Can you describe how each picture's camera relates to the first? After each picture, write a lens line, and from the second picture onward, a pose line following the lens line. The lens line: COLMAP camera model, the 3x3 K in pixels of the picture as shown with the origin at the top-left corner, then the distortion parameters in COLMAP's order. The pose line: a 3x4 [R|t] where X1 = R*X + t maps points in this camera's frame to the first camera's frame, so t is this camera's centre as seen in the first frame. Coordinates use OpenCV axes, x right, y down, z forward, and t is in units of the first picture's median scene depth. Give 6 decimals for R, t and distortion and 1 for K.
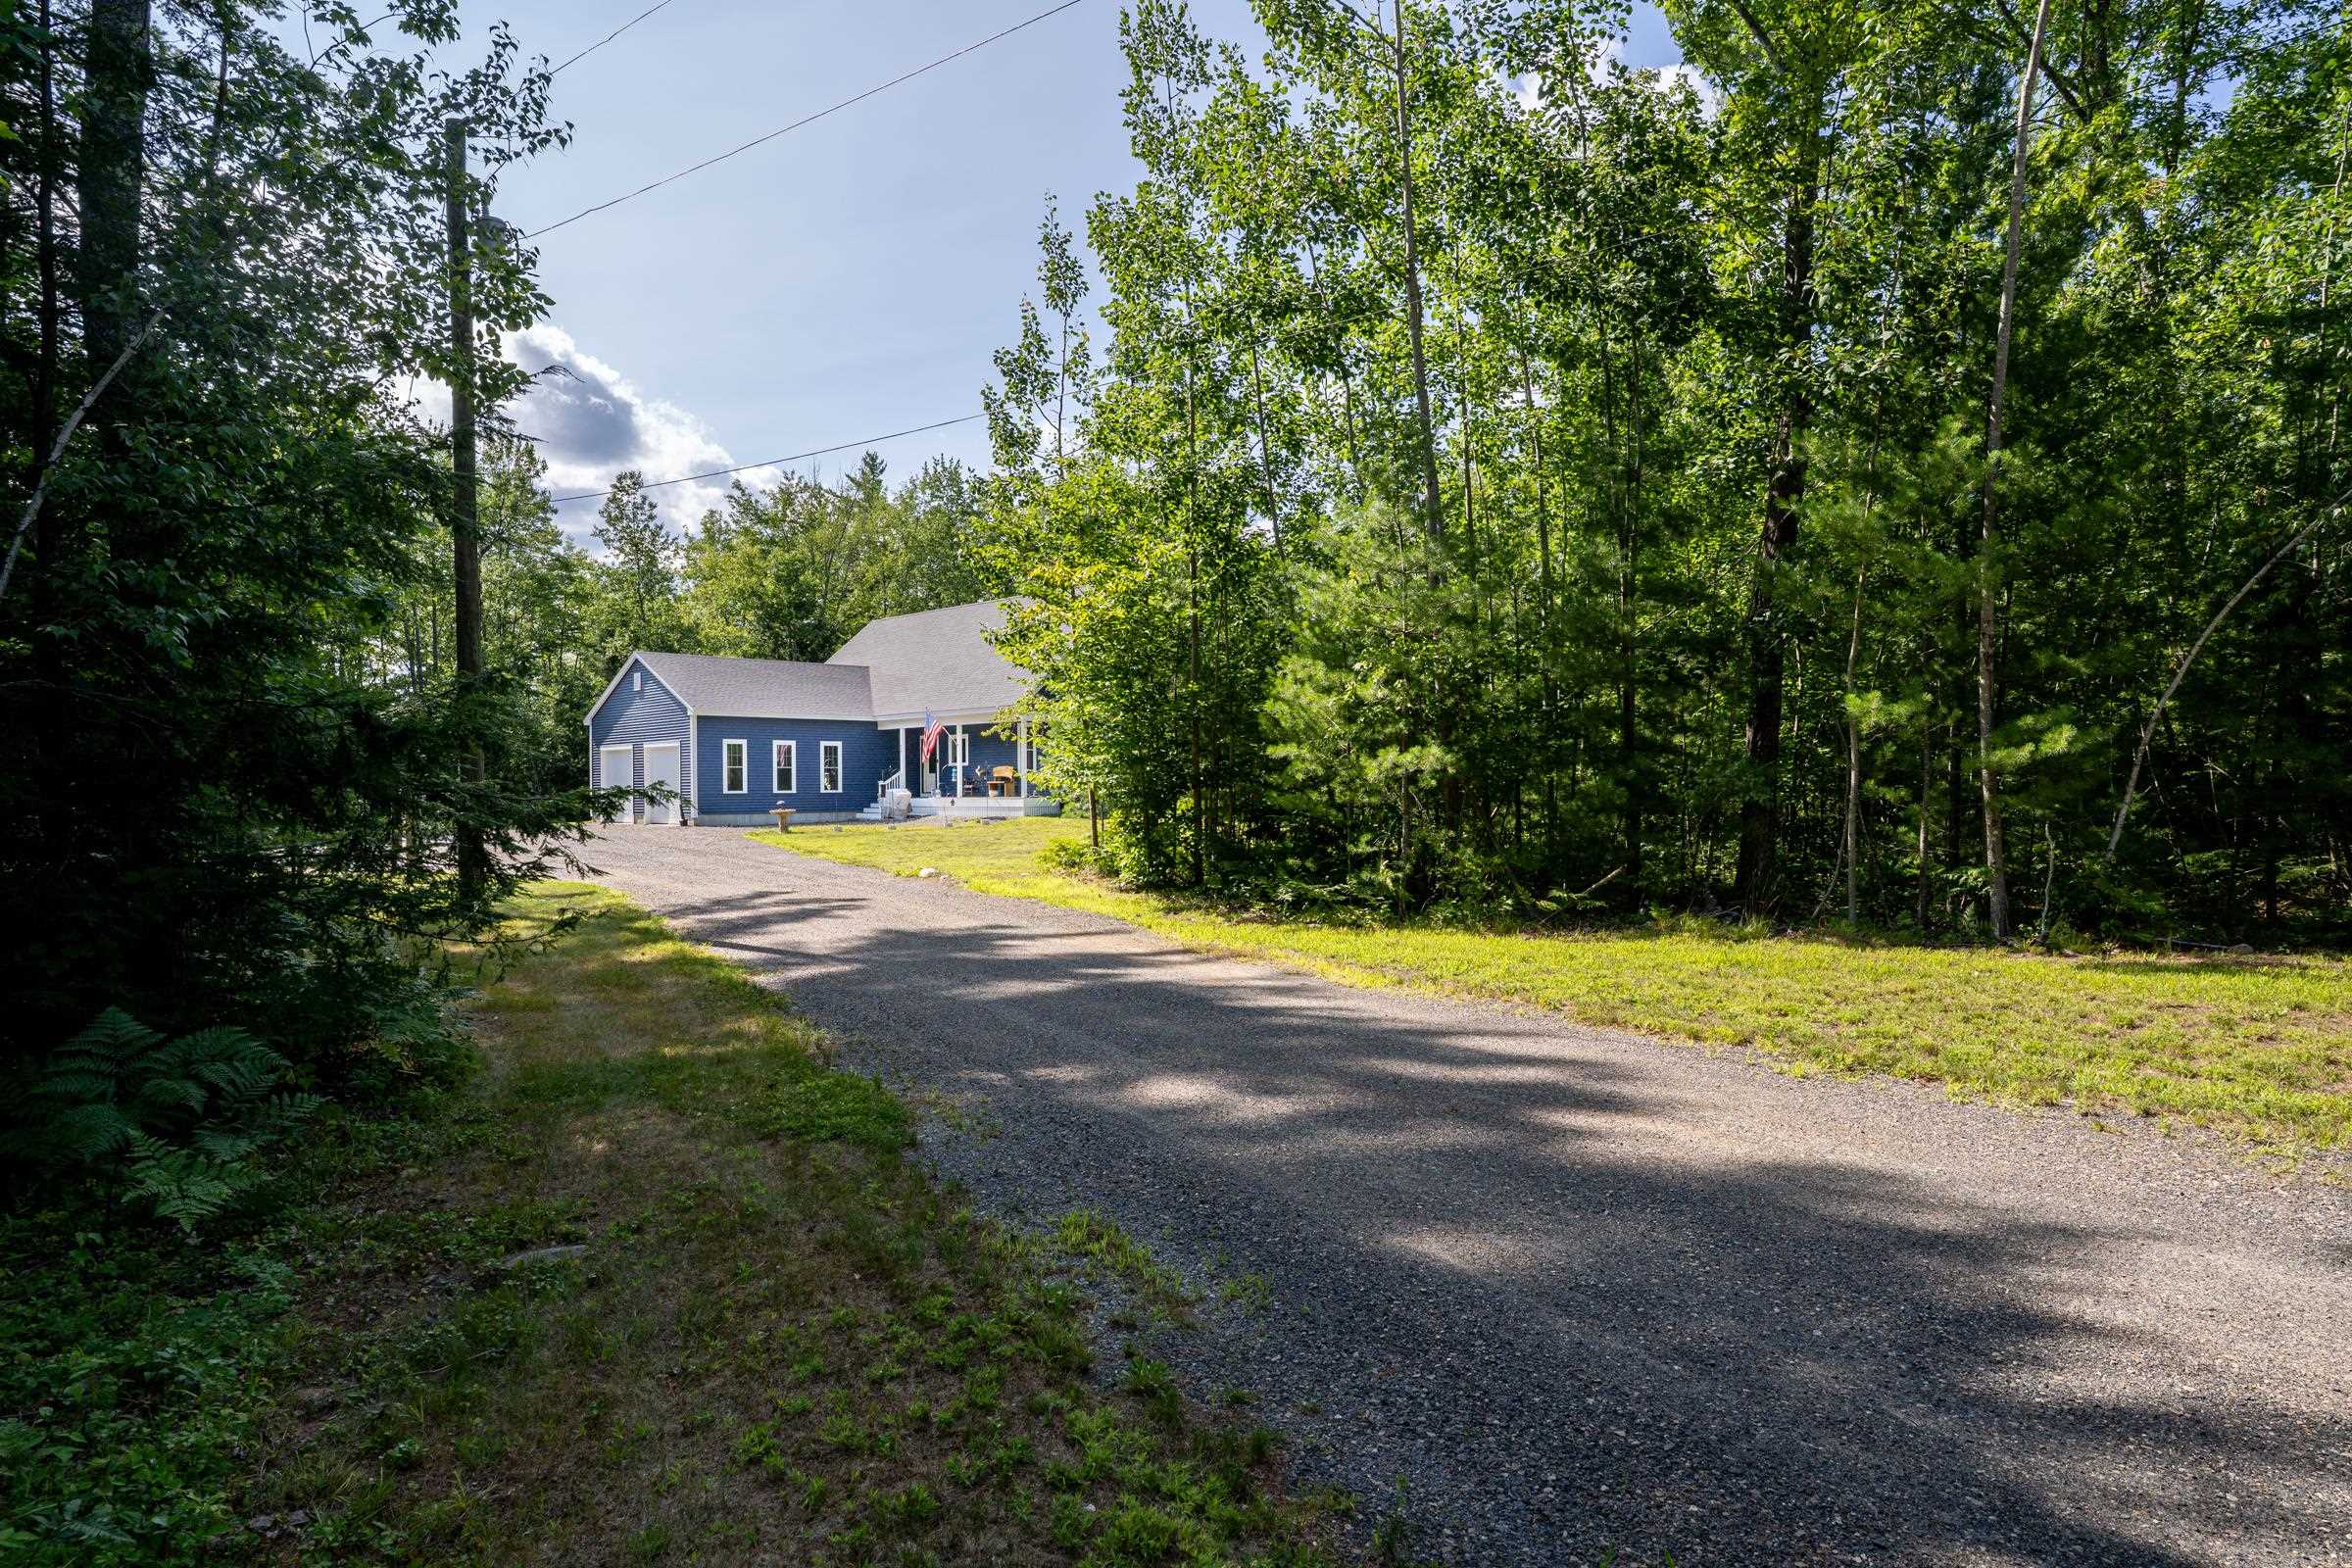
lens RADIAL K [[1250.5, 0, 1176.0], [0, 1250.5, 837.4], [0, 0, 1]] dist [0.000657, 0.000102]
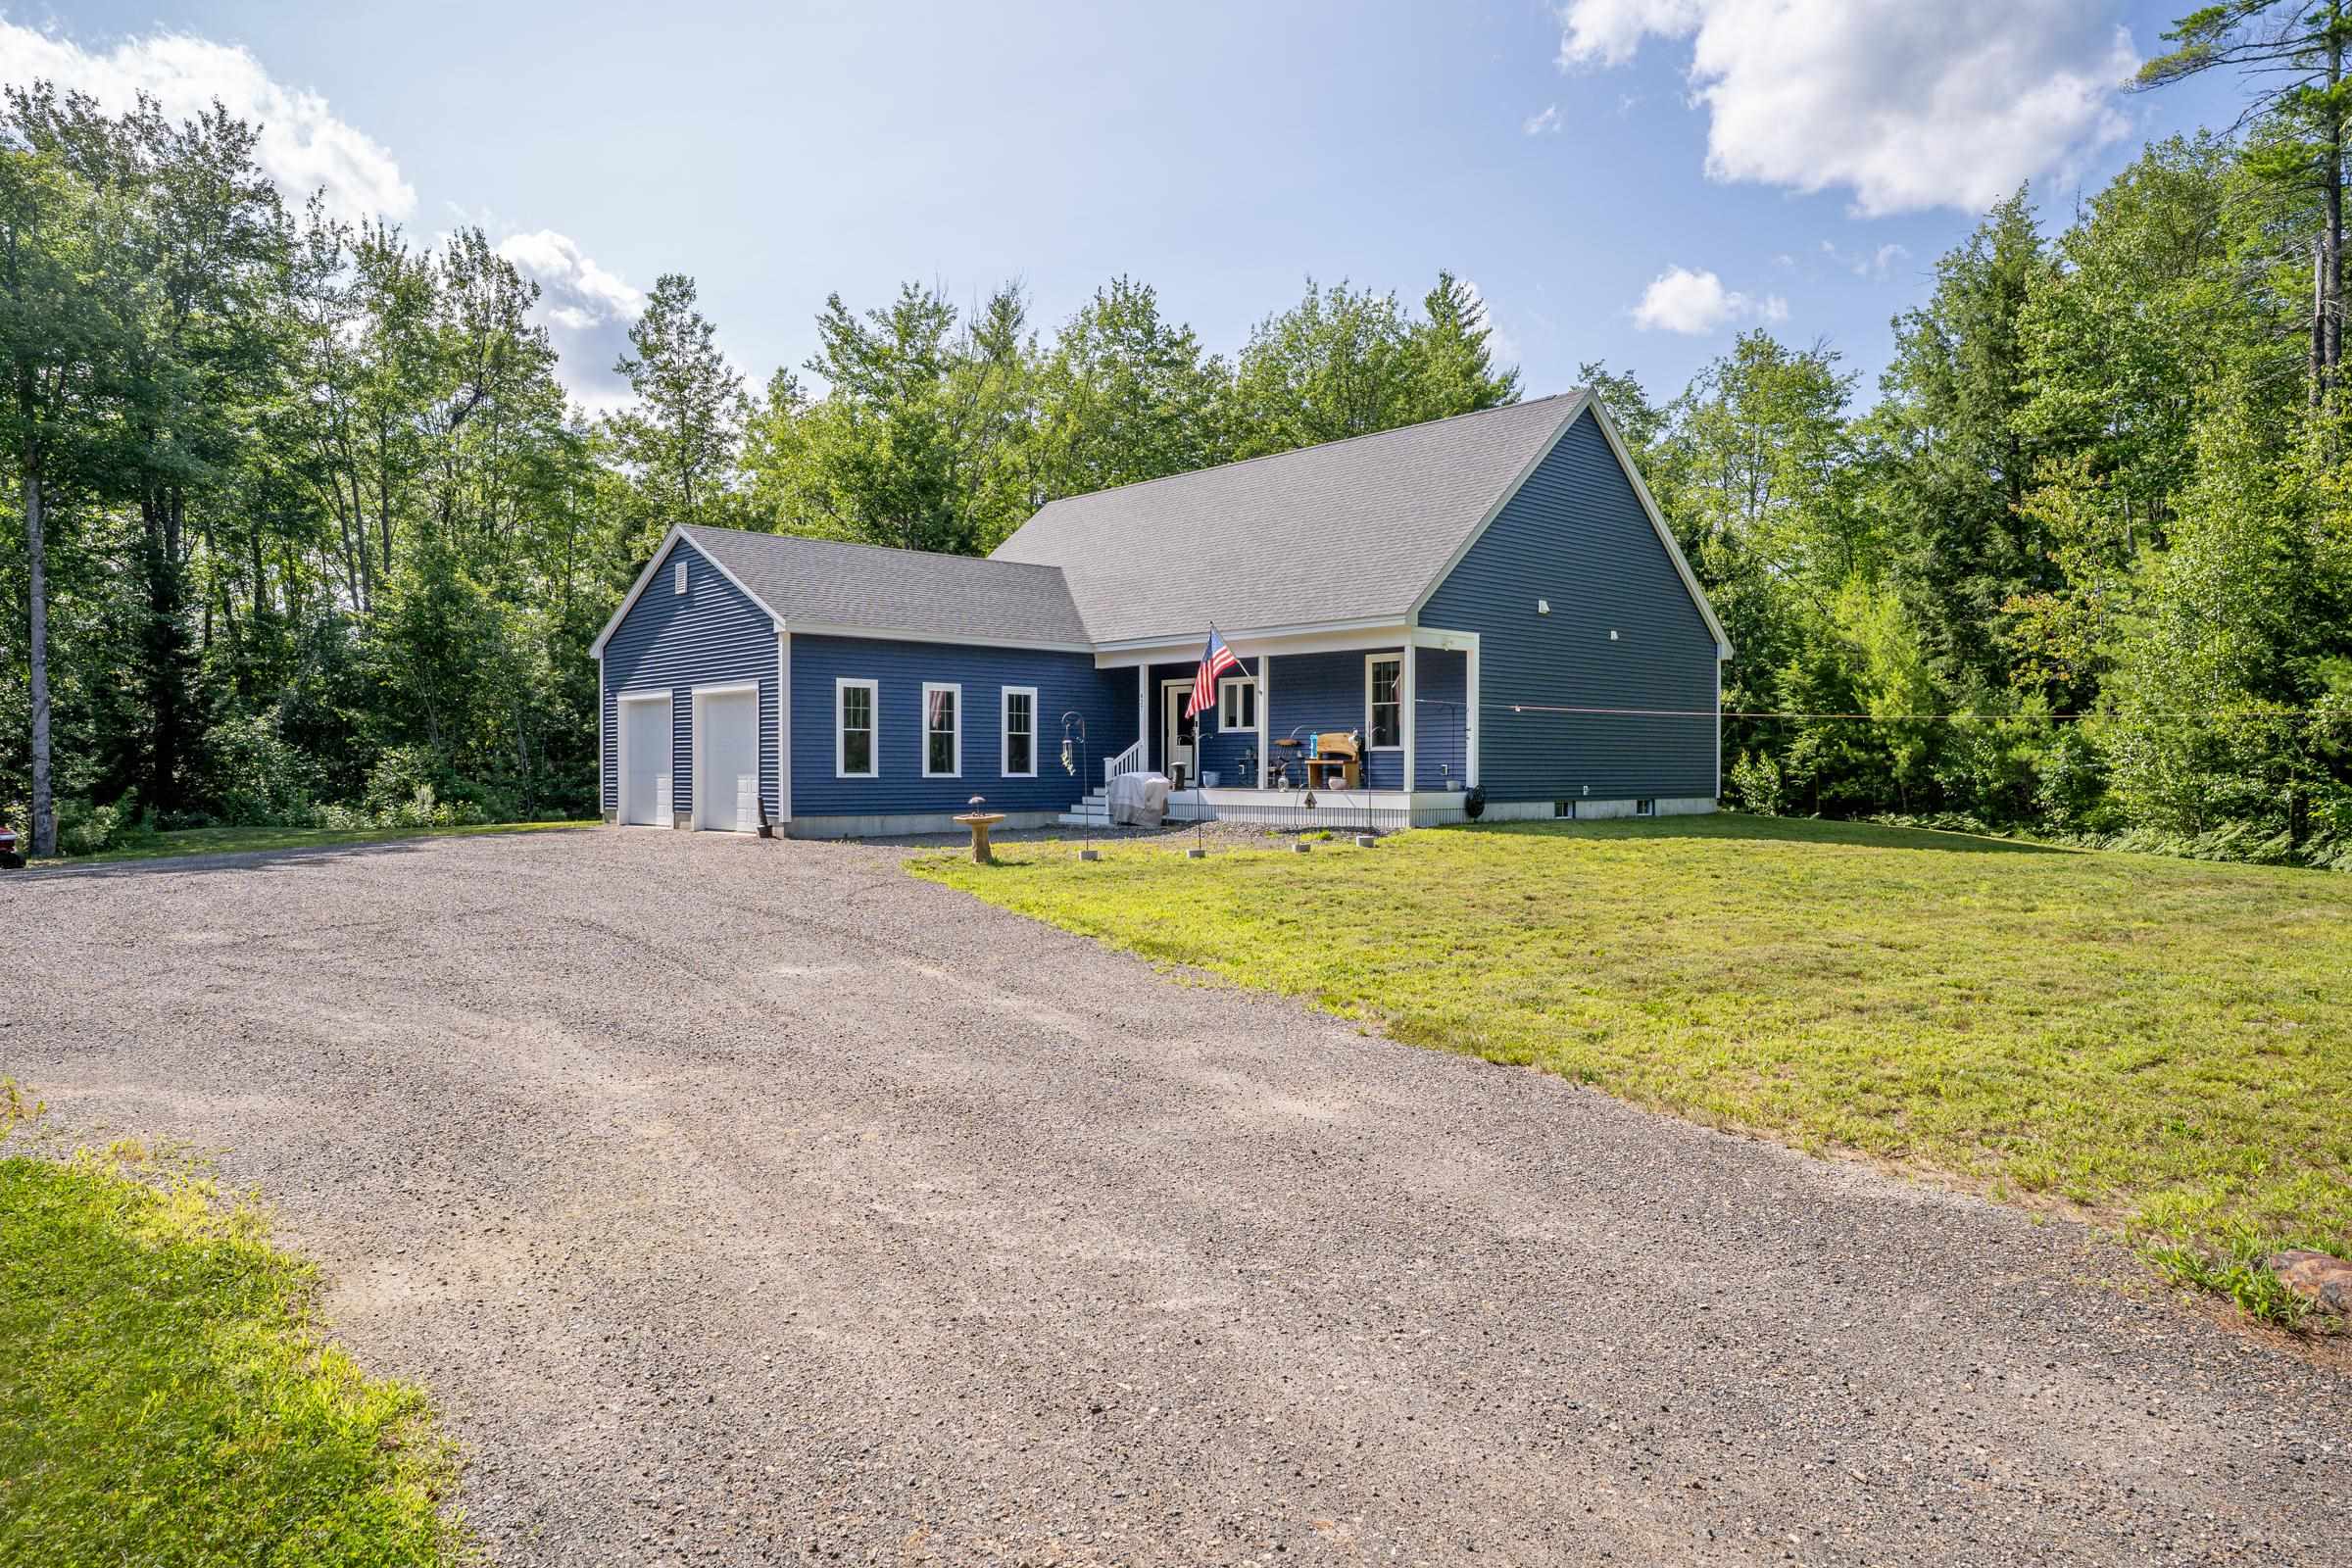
lens RADIAL K [[1488.9, 0, 1179.3], [0, 1488.9, 773.9], [0, 0, 1]] dist [-0.004328, -0.001699]
pose [[0.997562, 0.008313, -0.069291, -0.156756], [-0.011199, 0.999081, -0.041367, -0.011033], [0.068883, 0.042042, 0.996738, 0.340904]]
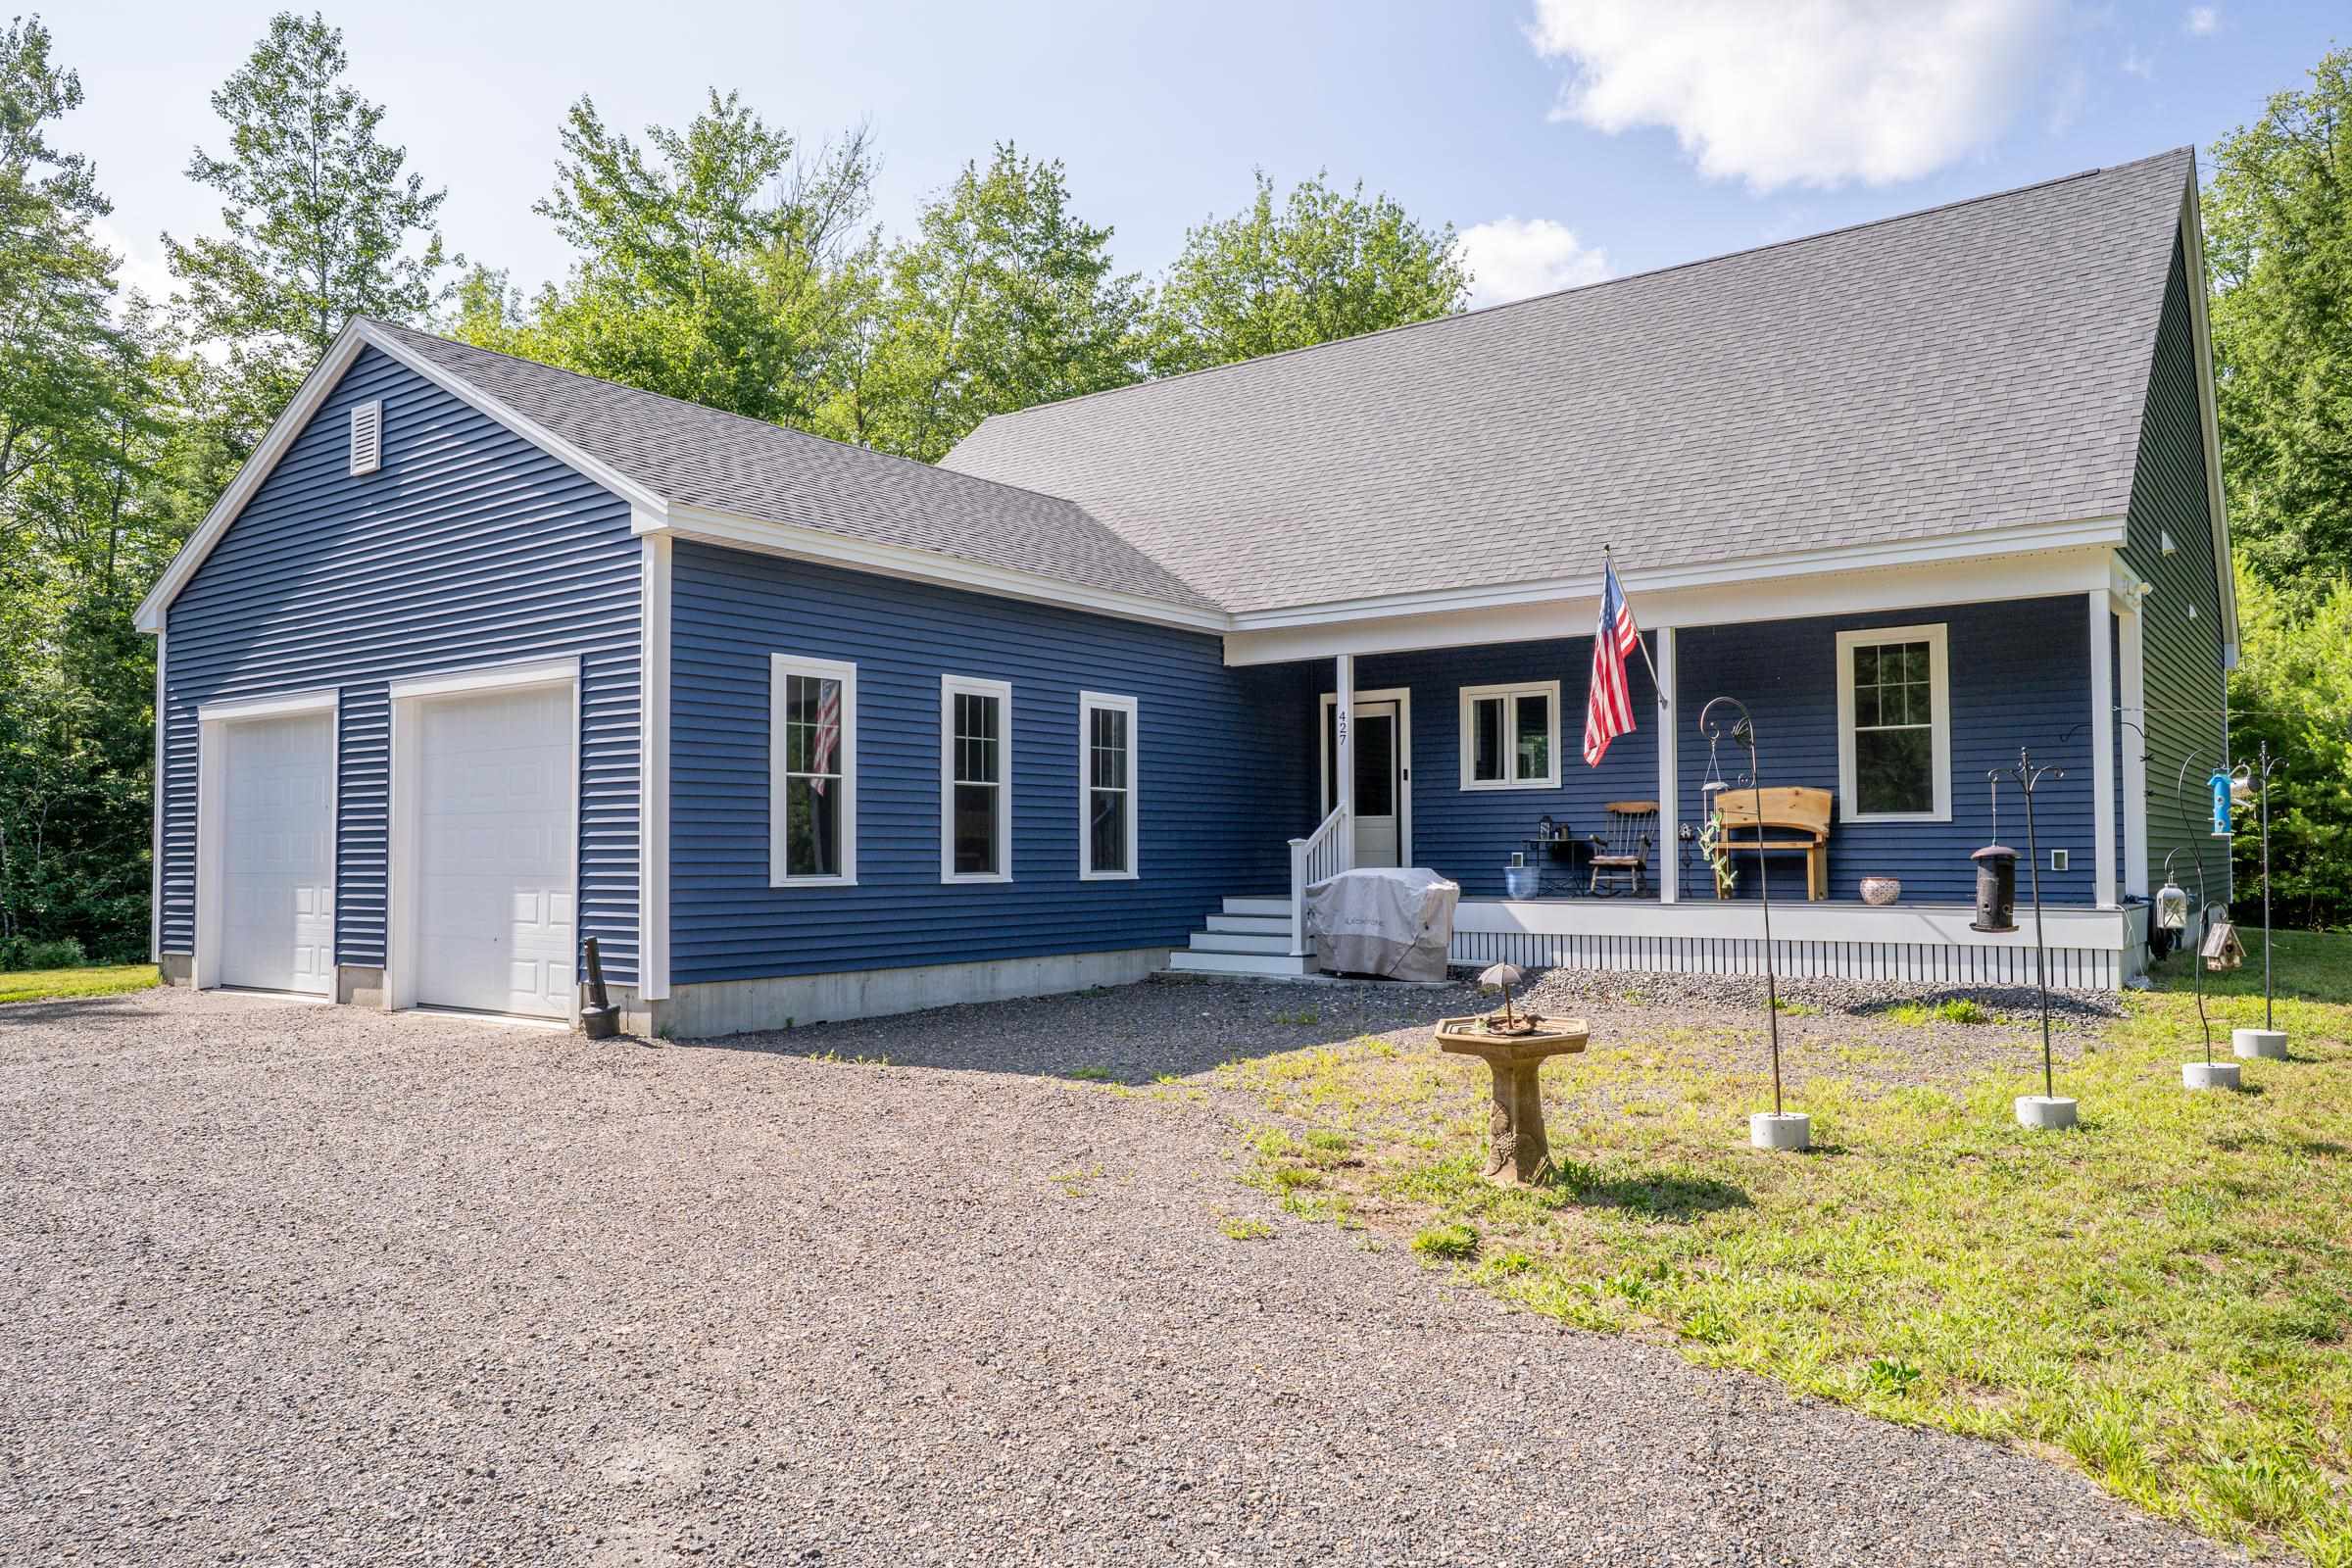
lens RADIAL K [[1619.3, 0, 1176.0], [0, 1619.3, 784.0], [0, 0, 1]] dist [-0.004786, 0.044240]
pose [[0.993128, 0.007905, 0.116765, -0.298901], [0.002456, 0.996088, -0.088327, -0.025727], [-0.117006, 0.088007, 0.989224, 0.644411]]
